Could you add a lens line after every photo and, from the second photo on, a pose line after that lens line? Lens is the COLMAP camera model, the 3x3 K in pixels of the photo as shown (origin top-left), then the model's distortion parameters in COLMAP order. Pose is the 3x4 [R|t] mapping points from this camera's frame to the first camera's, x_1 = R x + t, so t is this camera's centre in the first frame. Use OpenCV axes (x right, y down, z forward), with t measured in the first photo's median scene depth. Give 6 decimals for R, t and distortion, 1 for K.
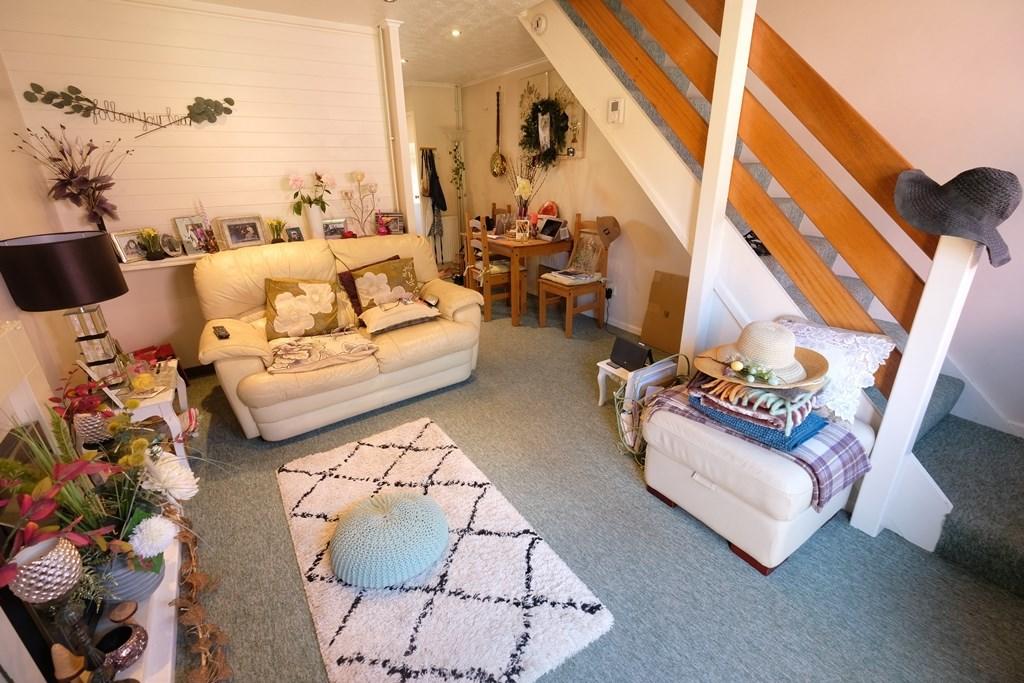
lens RADIAL K [[446.2, 0, 511.3], [0, 446.2, 336.0], [0, 0, 1]] dist [-0.002238, 0.000374]
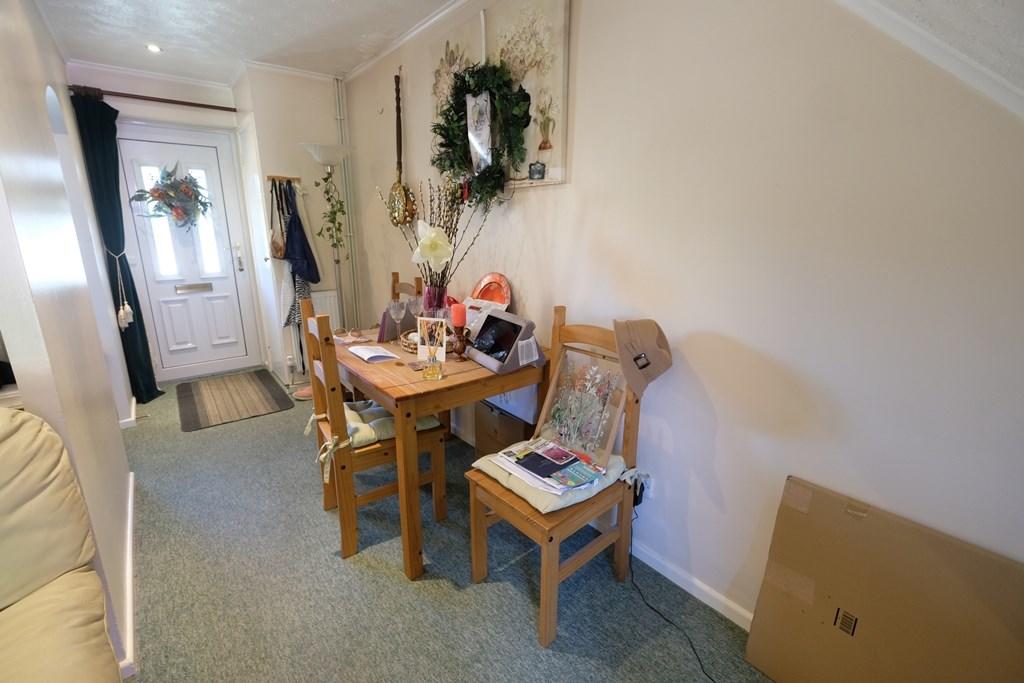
lens RADIAL K [[446.2, 0, 511.3], [0, 446.2, 336.0], [0, 0, 1]] dist [-0.002238, 0.000374]
pose [[0.994410, -0.007984, 0.105287, 0.056269], [0.020905, 0.992286, -0.122197, -0.184719], [-0.103499, 0.123715, 0.986905, 0.556836]]
